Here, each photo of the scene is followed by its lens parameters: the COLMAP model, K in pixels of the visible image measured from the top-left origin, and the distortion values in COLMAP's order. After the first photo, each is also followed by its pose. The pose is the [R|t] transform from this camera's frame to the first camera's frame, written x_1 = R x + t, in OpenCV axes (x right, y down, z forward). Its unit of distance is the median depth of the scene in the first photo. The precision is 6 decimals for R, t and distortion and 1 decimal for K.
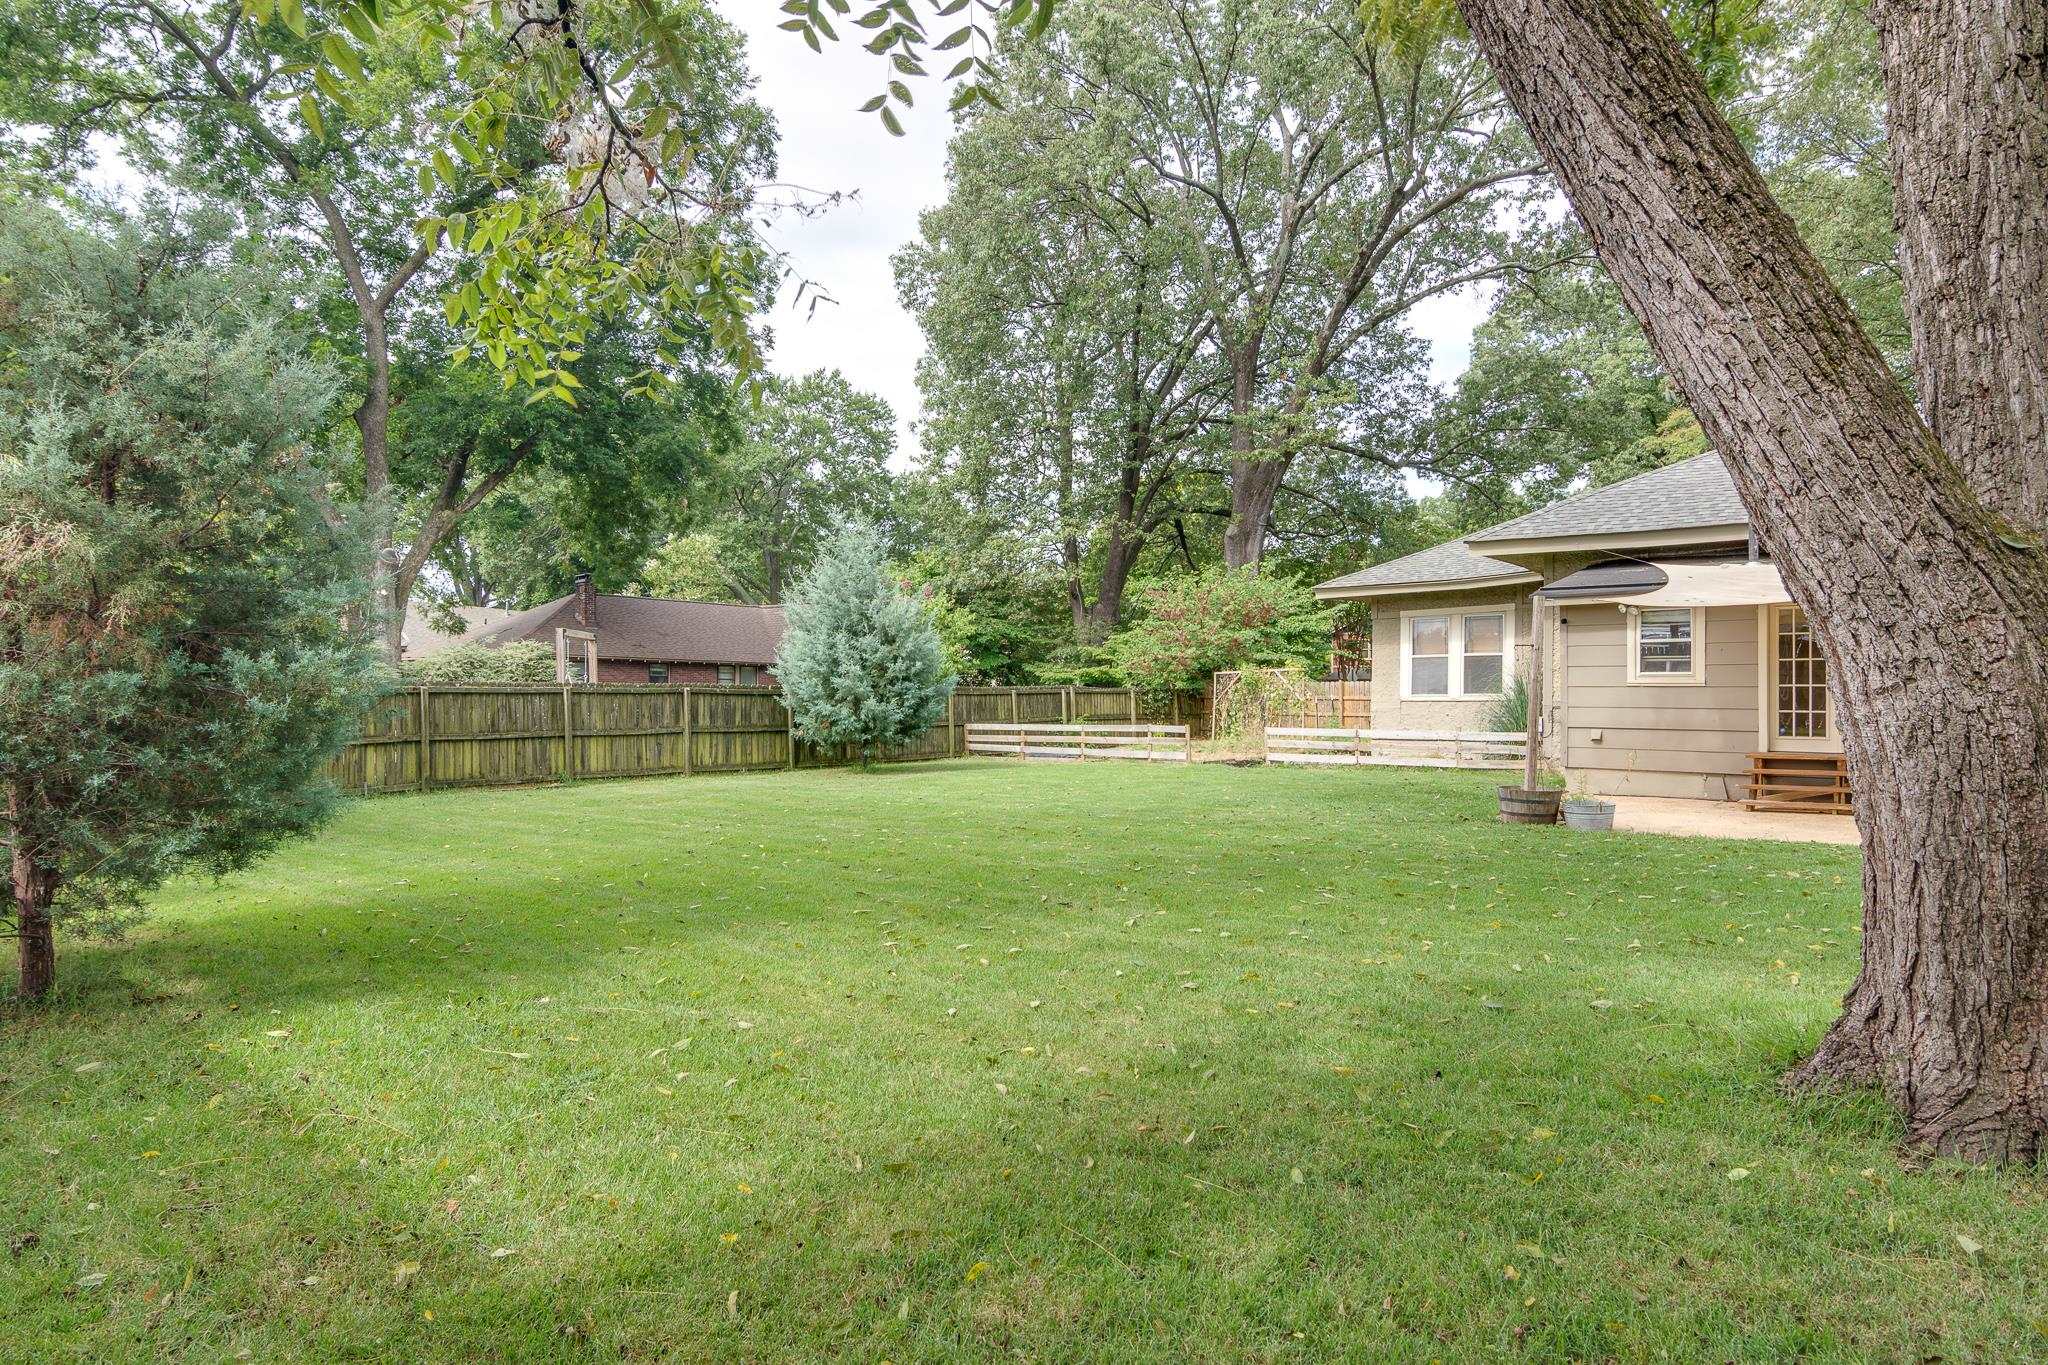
lens RADIAL K [[1018.6, 0, 1024.0], [0, 1018.6, 682.5], [0, 0, 1]] dist [-0.003502, -0.000402]
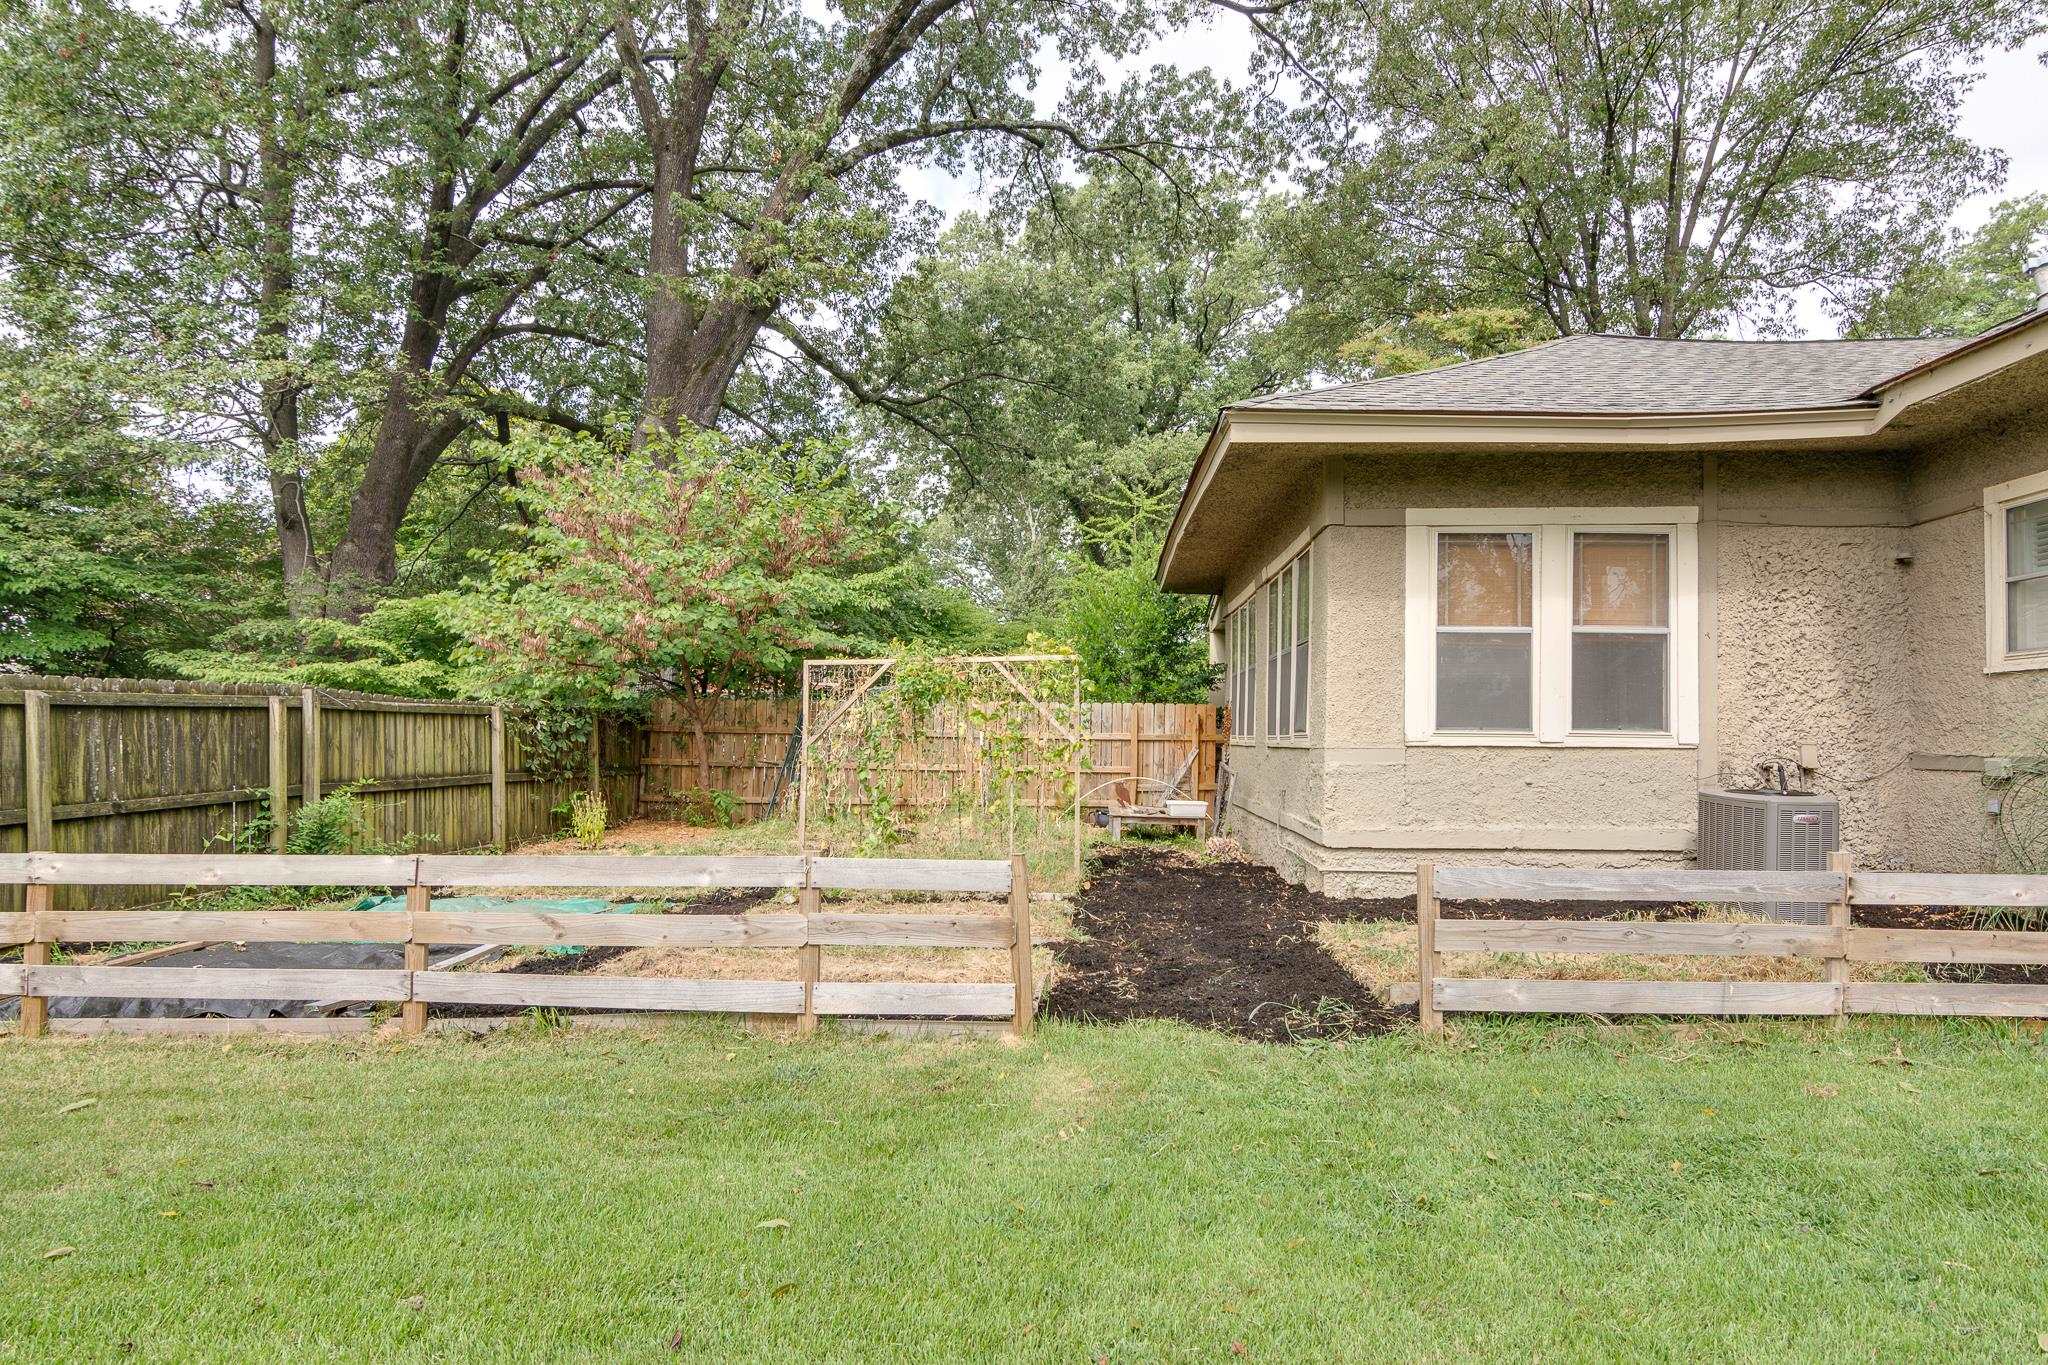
lens RADIAL K [[1018.6, 0, 1024.0], [0, 1018.6, 682.5], [0, 0, 1]] dist [-0.003502, -0.000402]
pose [[0.765762, 0.034230, 0.642212, 0.009377], [-0.016083, 0.999290, -0.034085, 0.005786], [-0.642923, 0.015772, 0.765769, 0.458010]]
